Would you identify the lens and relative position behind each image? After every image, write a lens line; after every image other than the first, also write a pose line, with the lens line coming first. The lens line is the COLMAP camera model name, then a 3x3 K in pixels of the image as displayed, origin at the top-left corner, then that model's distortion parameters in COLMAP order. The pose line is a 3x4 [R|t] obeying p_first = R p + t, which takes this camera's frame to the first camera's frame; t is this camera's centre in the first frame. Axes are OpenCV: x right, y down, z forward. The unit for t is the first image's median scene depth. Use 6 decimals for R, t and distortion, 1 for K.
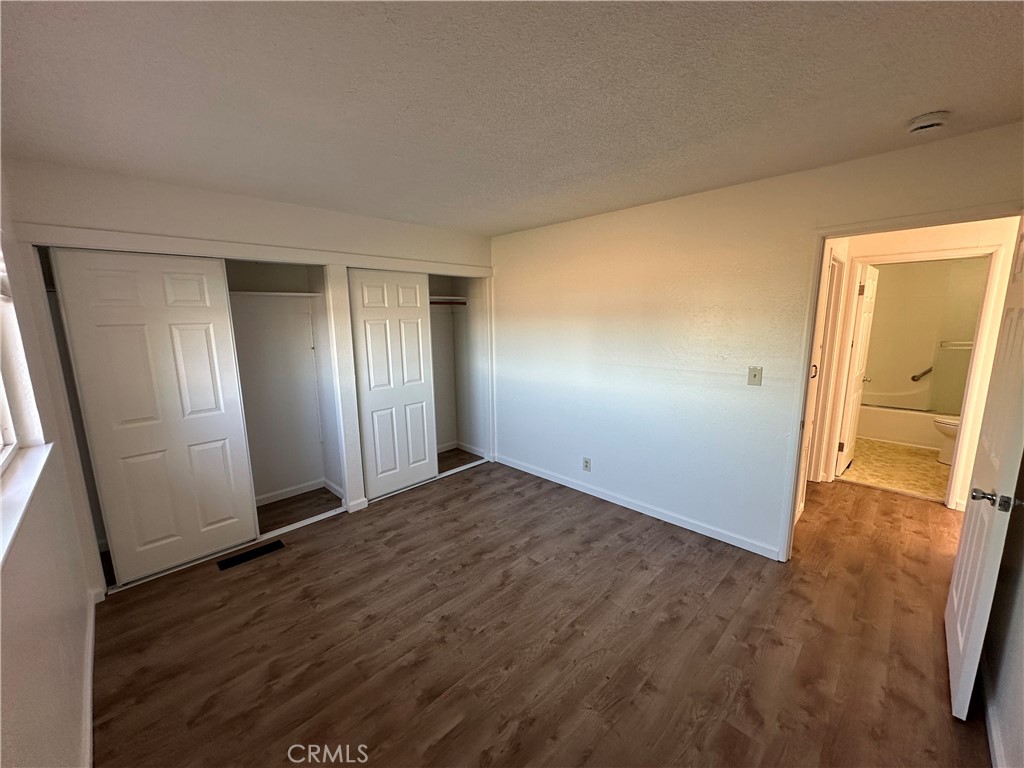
lens RADIAL K [[408.6, 0, 512.0], [0, 408.6, 384.0], [0, 0, 1]] dist [0.000492, 0.000356]
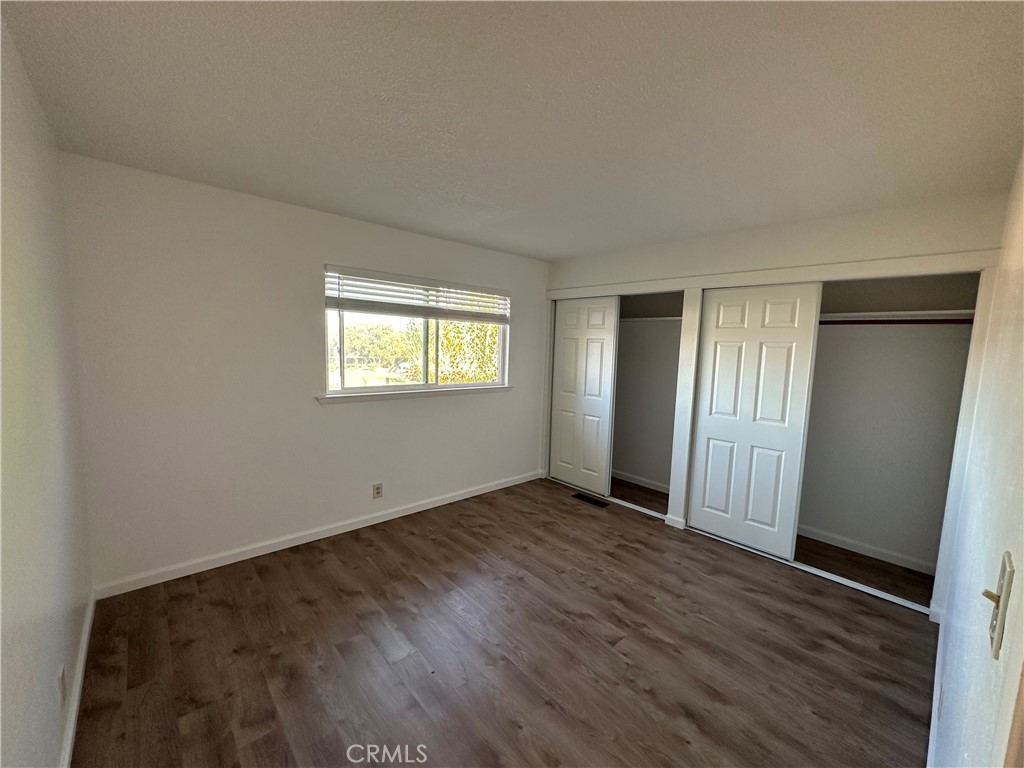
lens RADIAL K [[408.6, 0, 512.0], [0, 408.6, 384.0], [0, 0, 1]] dist [0.000492, 0.000356]
pose [[-0.050570, 0.113691, -0.992228, 0.694782], [-0.198103, 0.972617, 0.121540, -0.089925], [0.978876, 0.202710, -0.026662, 0.642324]]
